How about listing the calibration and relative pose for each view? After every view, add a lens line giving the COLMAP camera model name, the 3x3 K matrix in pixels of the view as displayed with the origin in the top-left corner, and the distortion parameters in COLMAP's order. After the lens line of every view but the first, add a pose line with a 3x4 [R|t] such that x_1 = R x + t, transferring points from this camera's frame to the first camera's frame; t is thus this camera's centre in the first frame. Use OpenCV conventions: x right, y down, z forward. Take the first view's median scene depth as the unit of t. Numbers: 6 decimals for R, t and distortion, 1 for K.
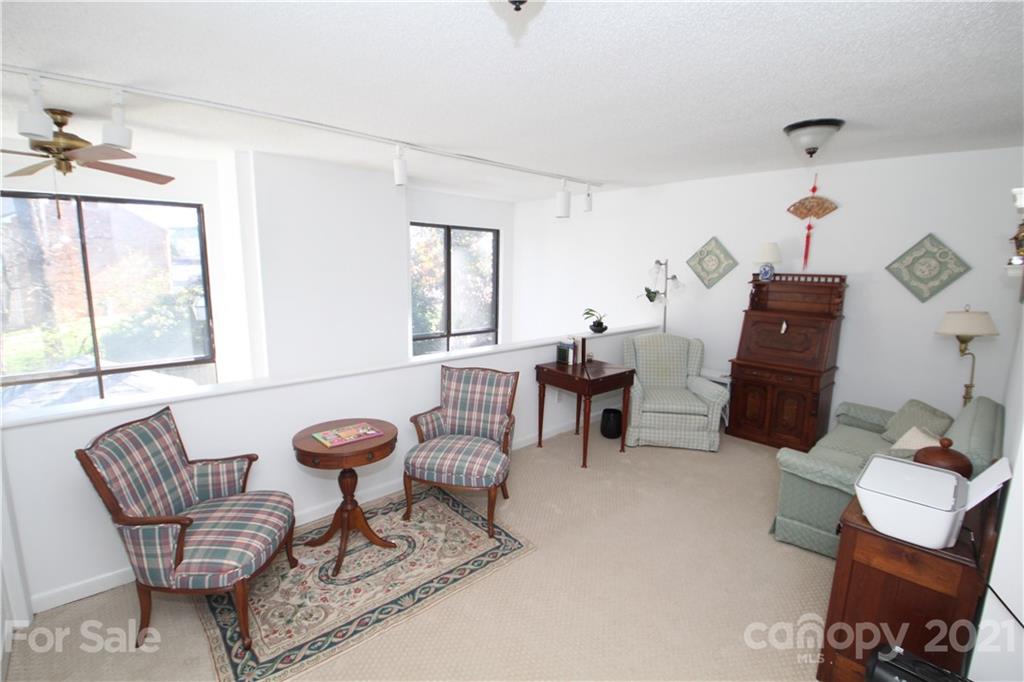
lens RADIAL K [[470.7, 0, 514.6], [0, 470.7, 344.3], [0, 0, 1]] dist [-0.023606, -0.002662]
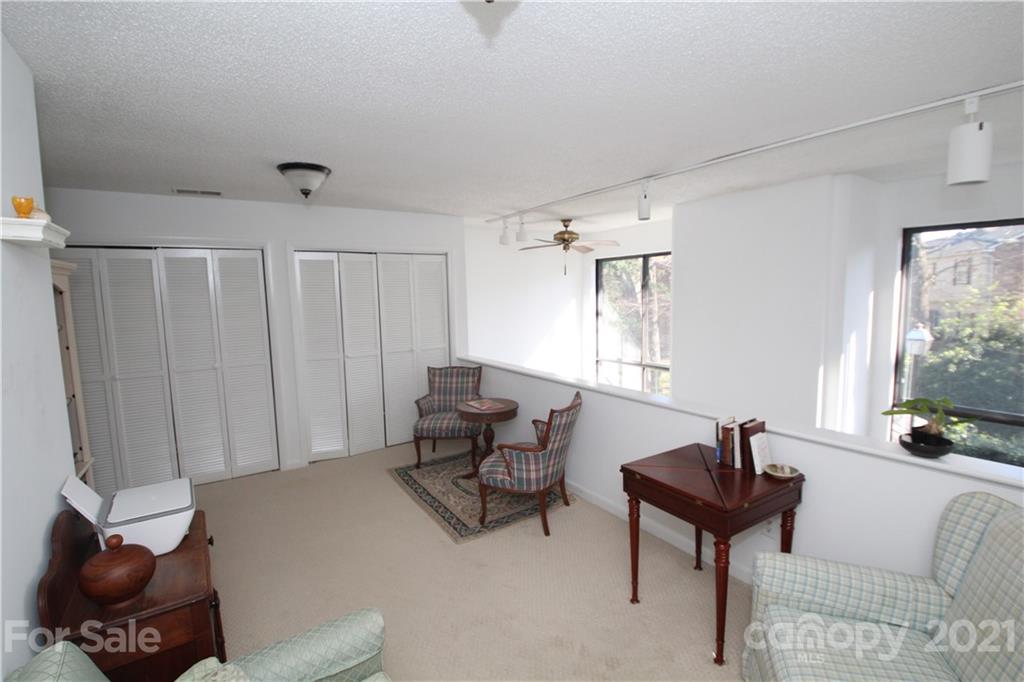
lens RADIAL K [[470.7, 0, 515.4], [0, 470.7, 341.3], [0, 0, 1]] dist [-0.023606, -0.002662]
pose [[-0.157928, 0.082048, -0.984036, 1.049938], [-0.147276, 0.983438, 0.105634, -0.180598], [0.976406, 0.161608, -0.143228, 1.145521]]
